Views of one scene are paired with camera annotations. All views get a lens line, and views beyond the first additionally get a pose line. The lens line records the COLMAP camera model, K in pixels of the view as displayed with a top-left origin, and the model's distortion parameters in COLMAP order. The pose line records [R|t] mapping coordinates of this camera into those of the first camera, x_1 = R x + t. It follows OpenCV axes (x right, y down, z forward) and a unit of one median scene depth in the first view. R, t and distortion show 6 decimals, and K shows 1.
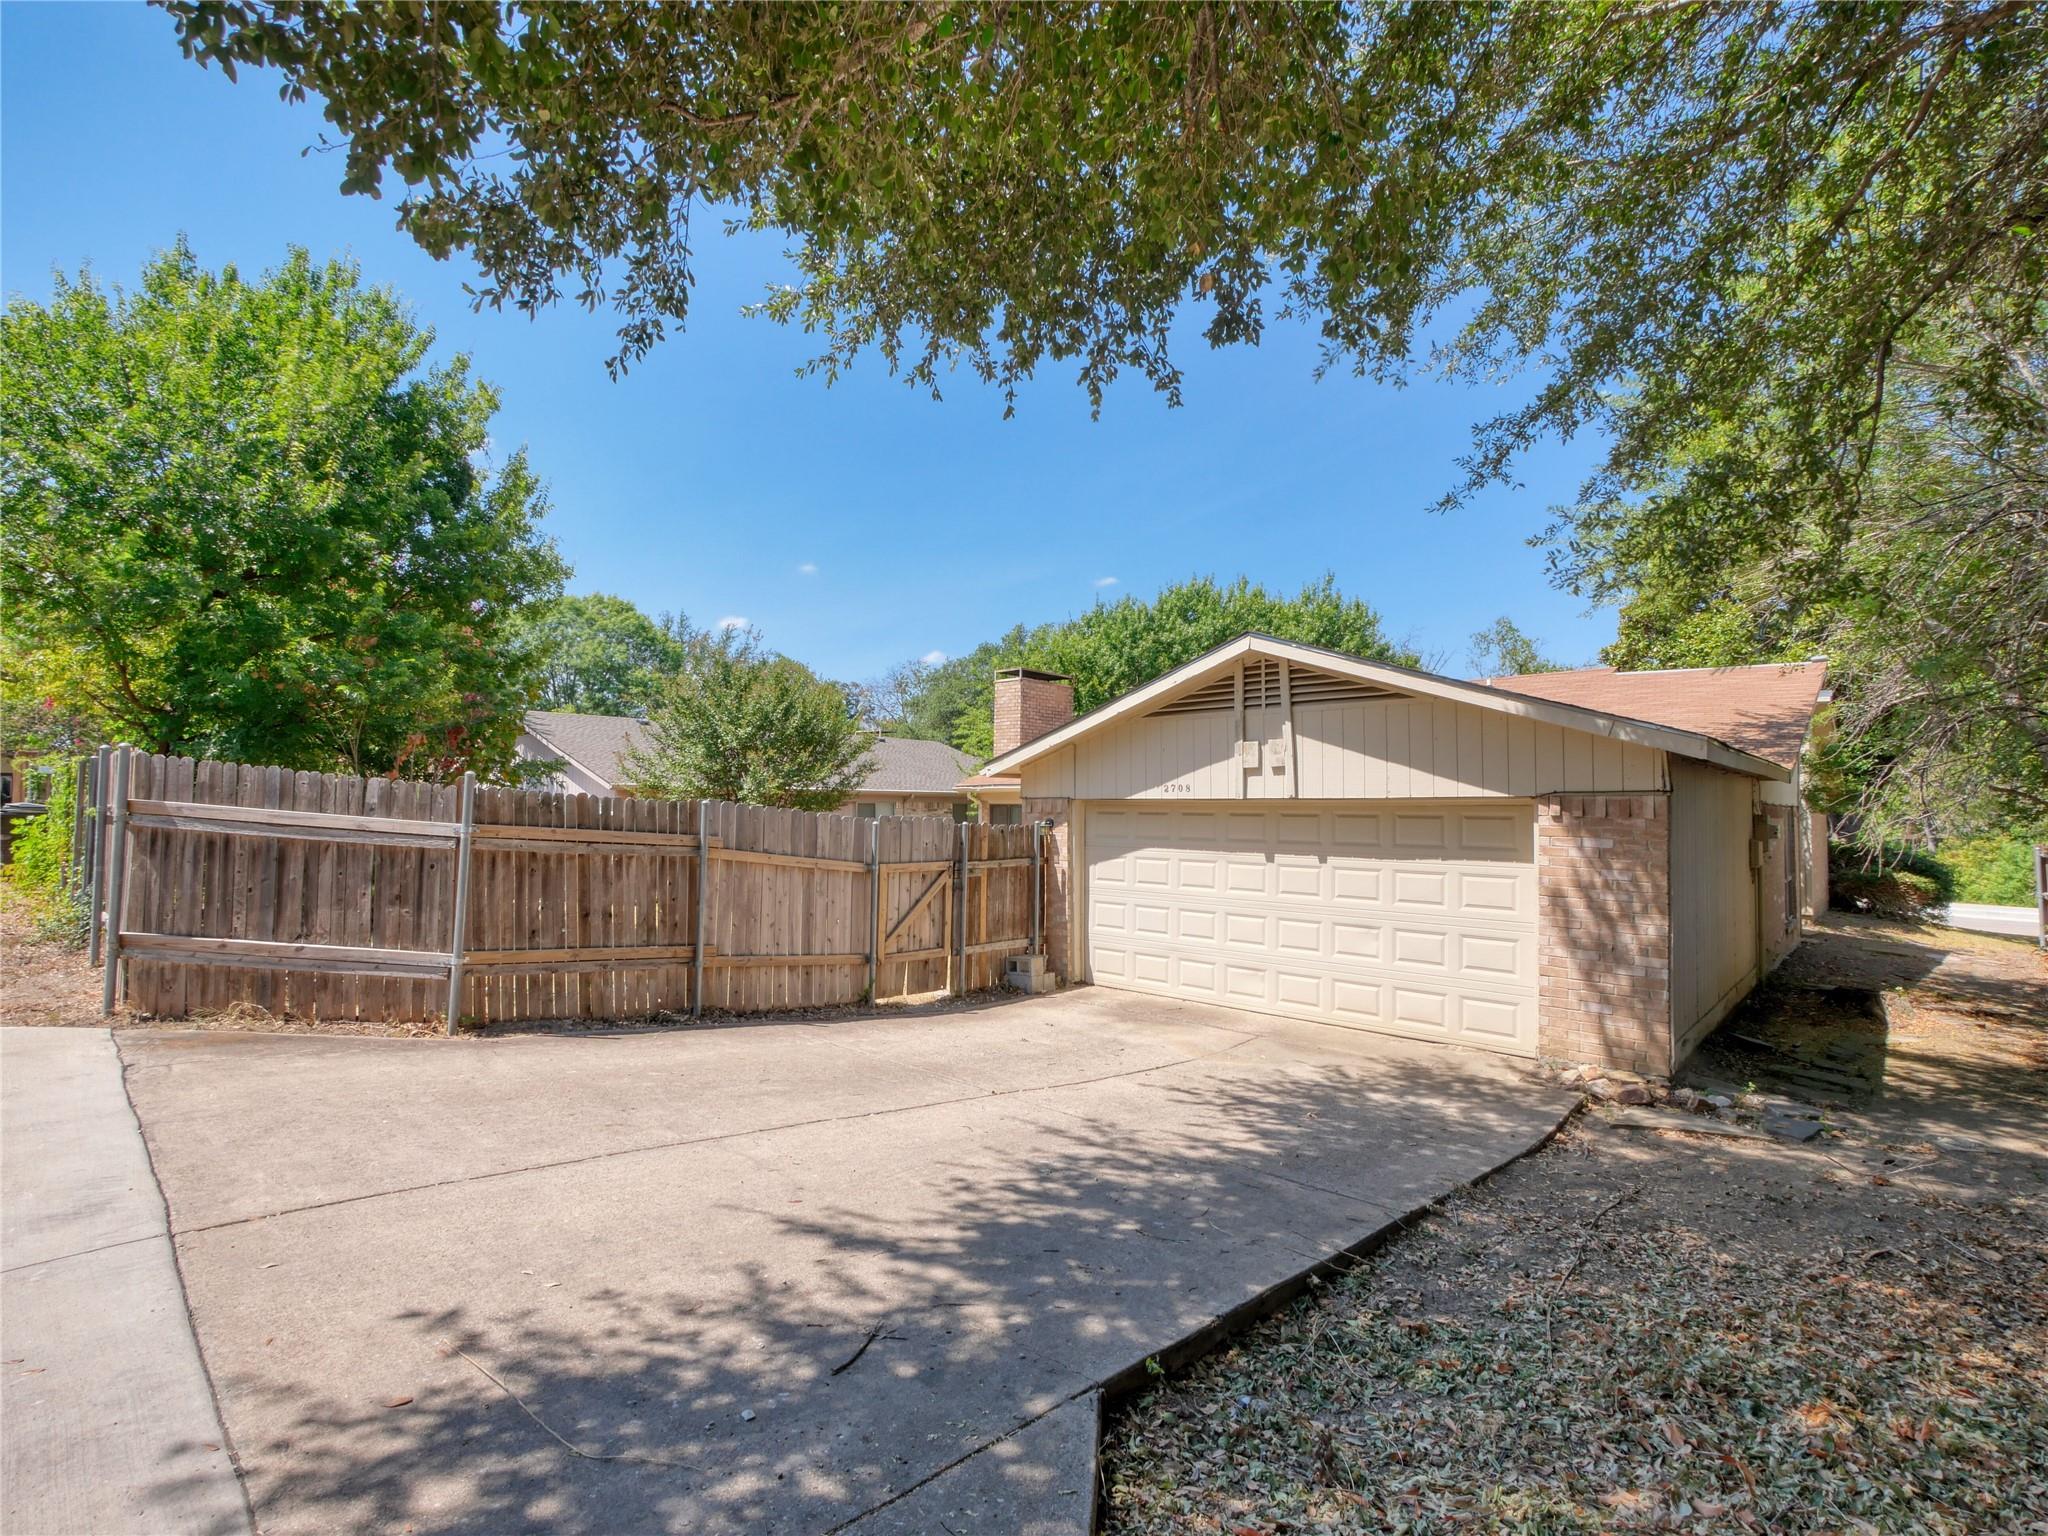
lens RADIAL K [[995.9, 0, 1032.1], [0, 995.9, 779.0], [0, 0, 1]] dist [0.000012, 0.000151]
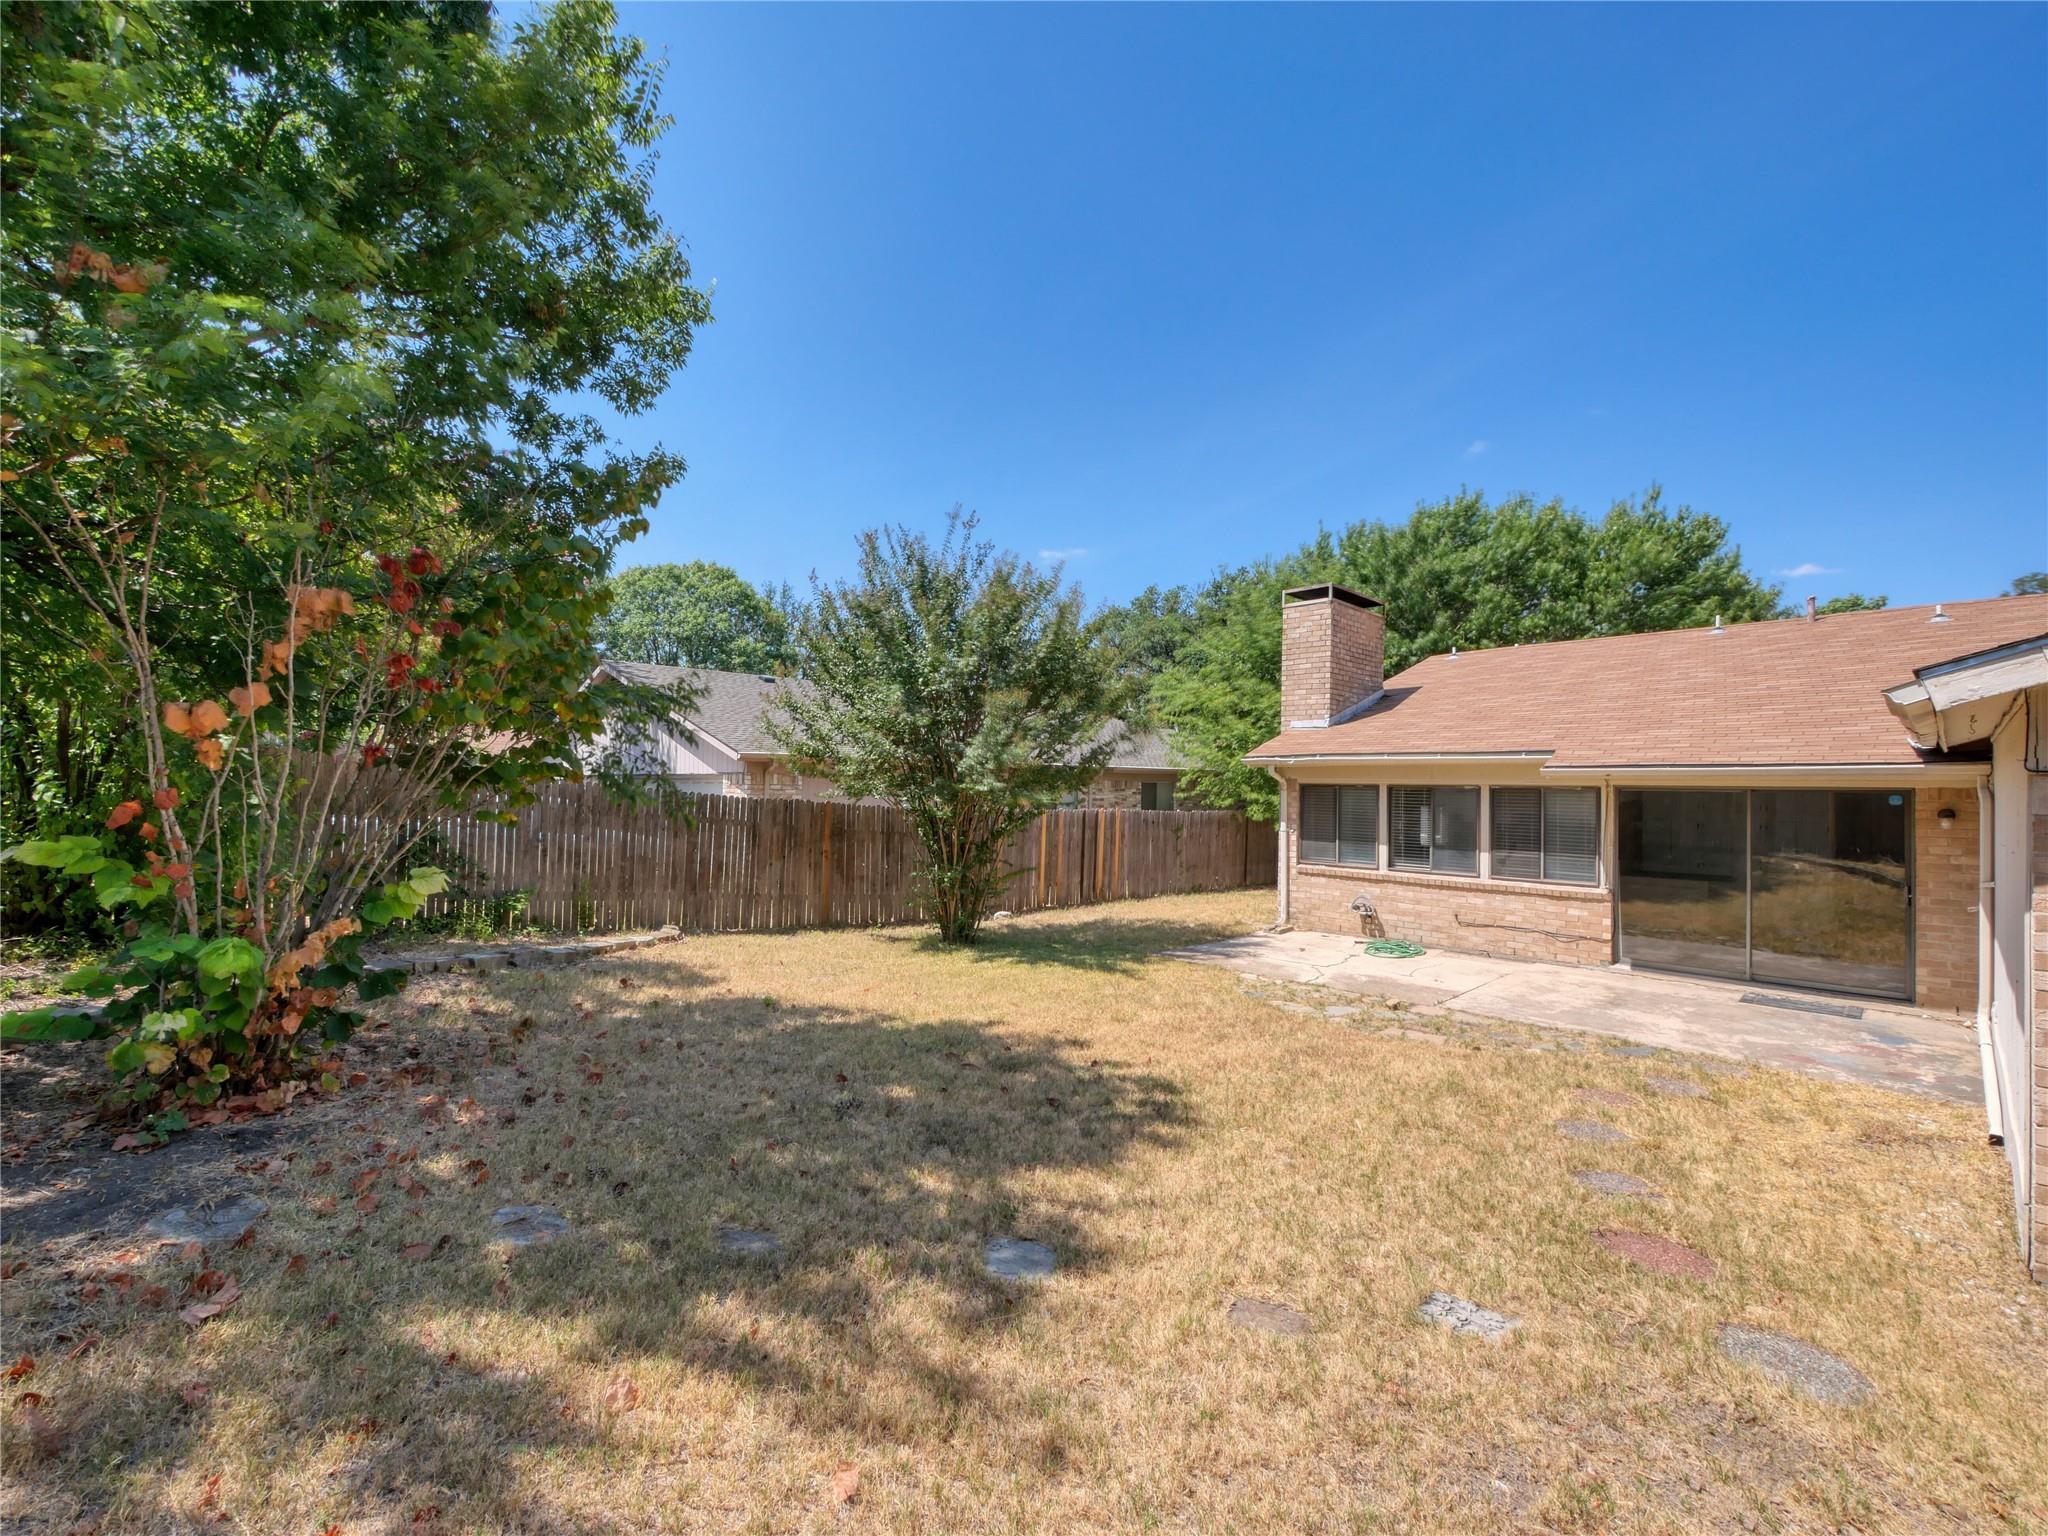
lens RADIAL K [[886.4, 0, 1019.6], [0, 886.4, 774.5], [0, 0, 1]] dist [-0.002667, -0.000064]
pose [[0.998557, 0.002431, -0.053639, -0.089490], [-0.001587, 0.999875, 0.015759, 0.004819], [0.053670, -0.015651, 0.998436, 0.179297]]
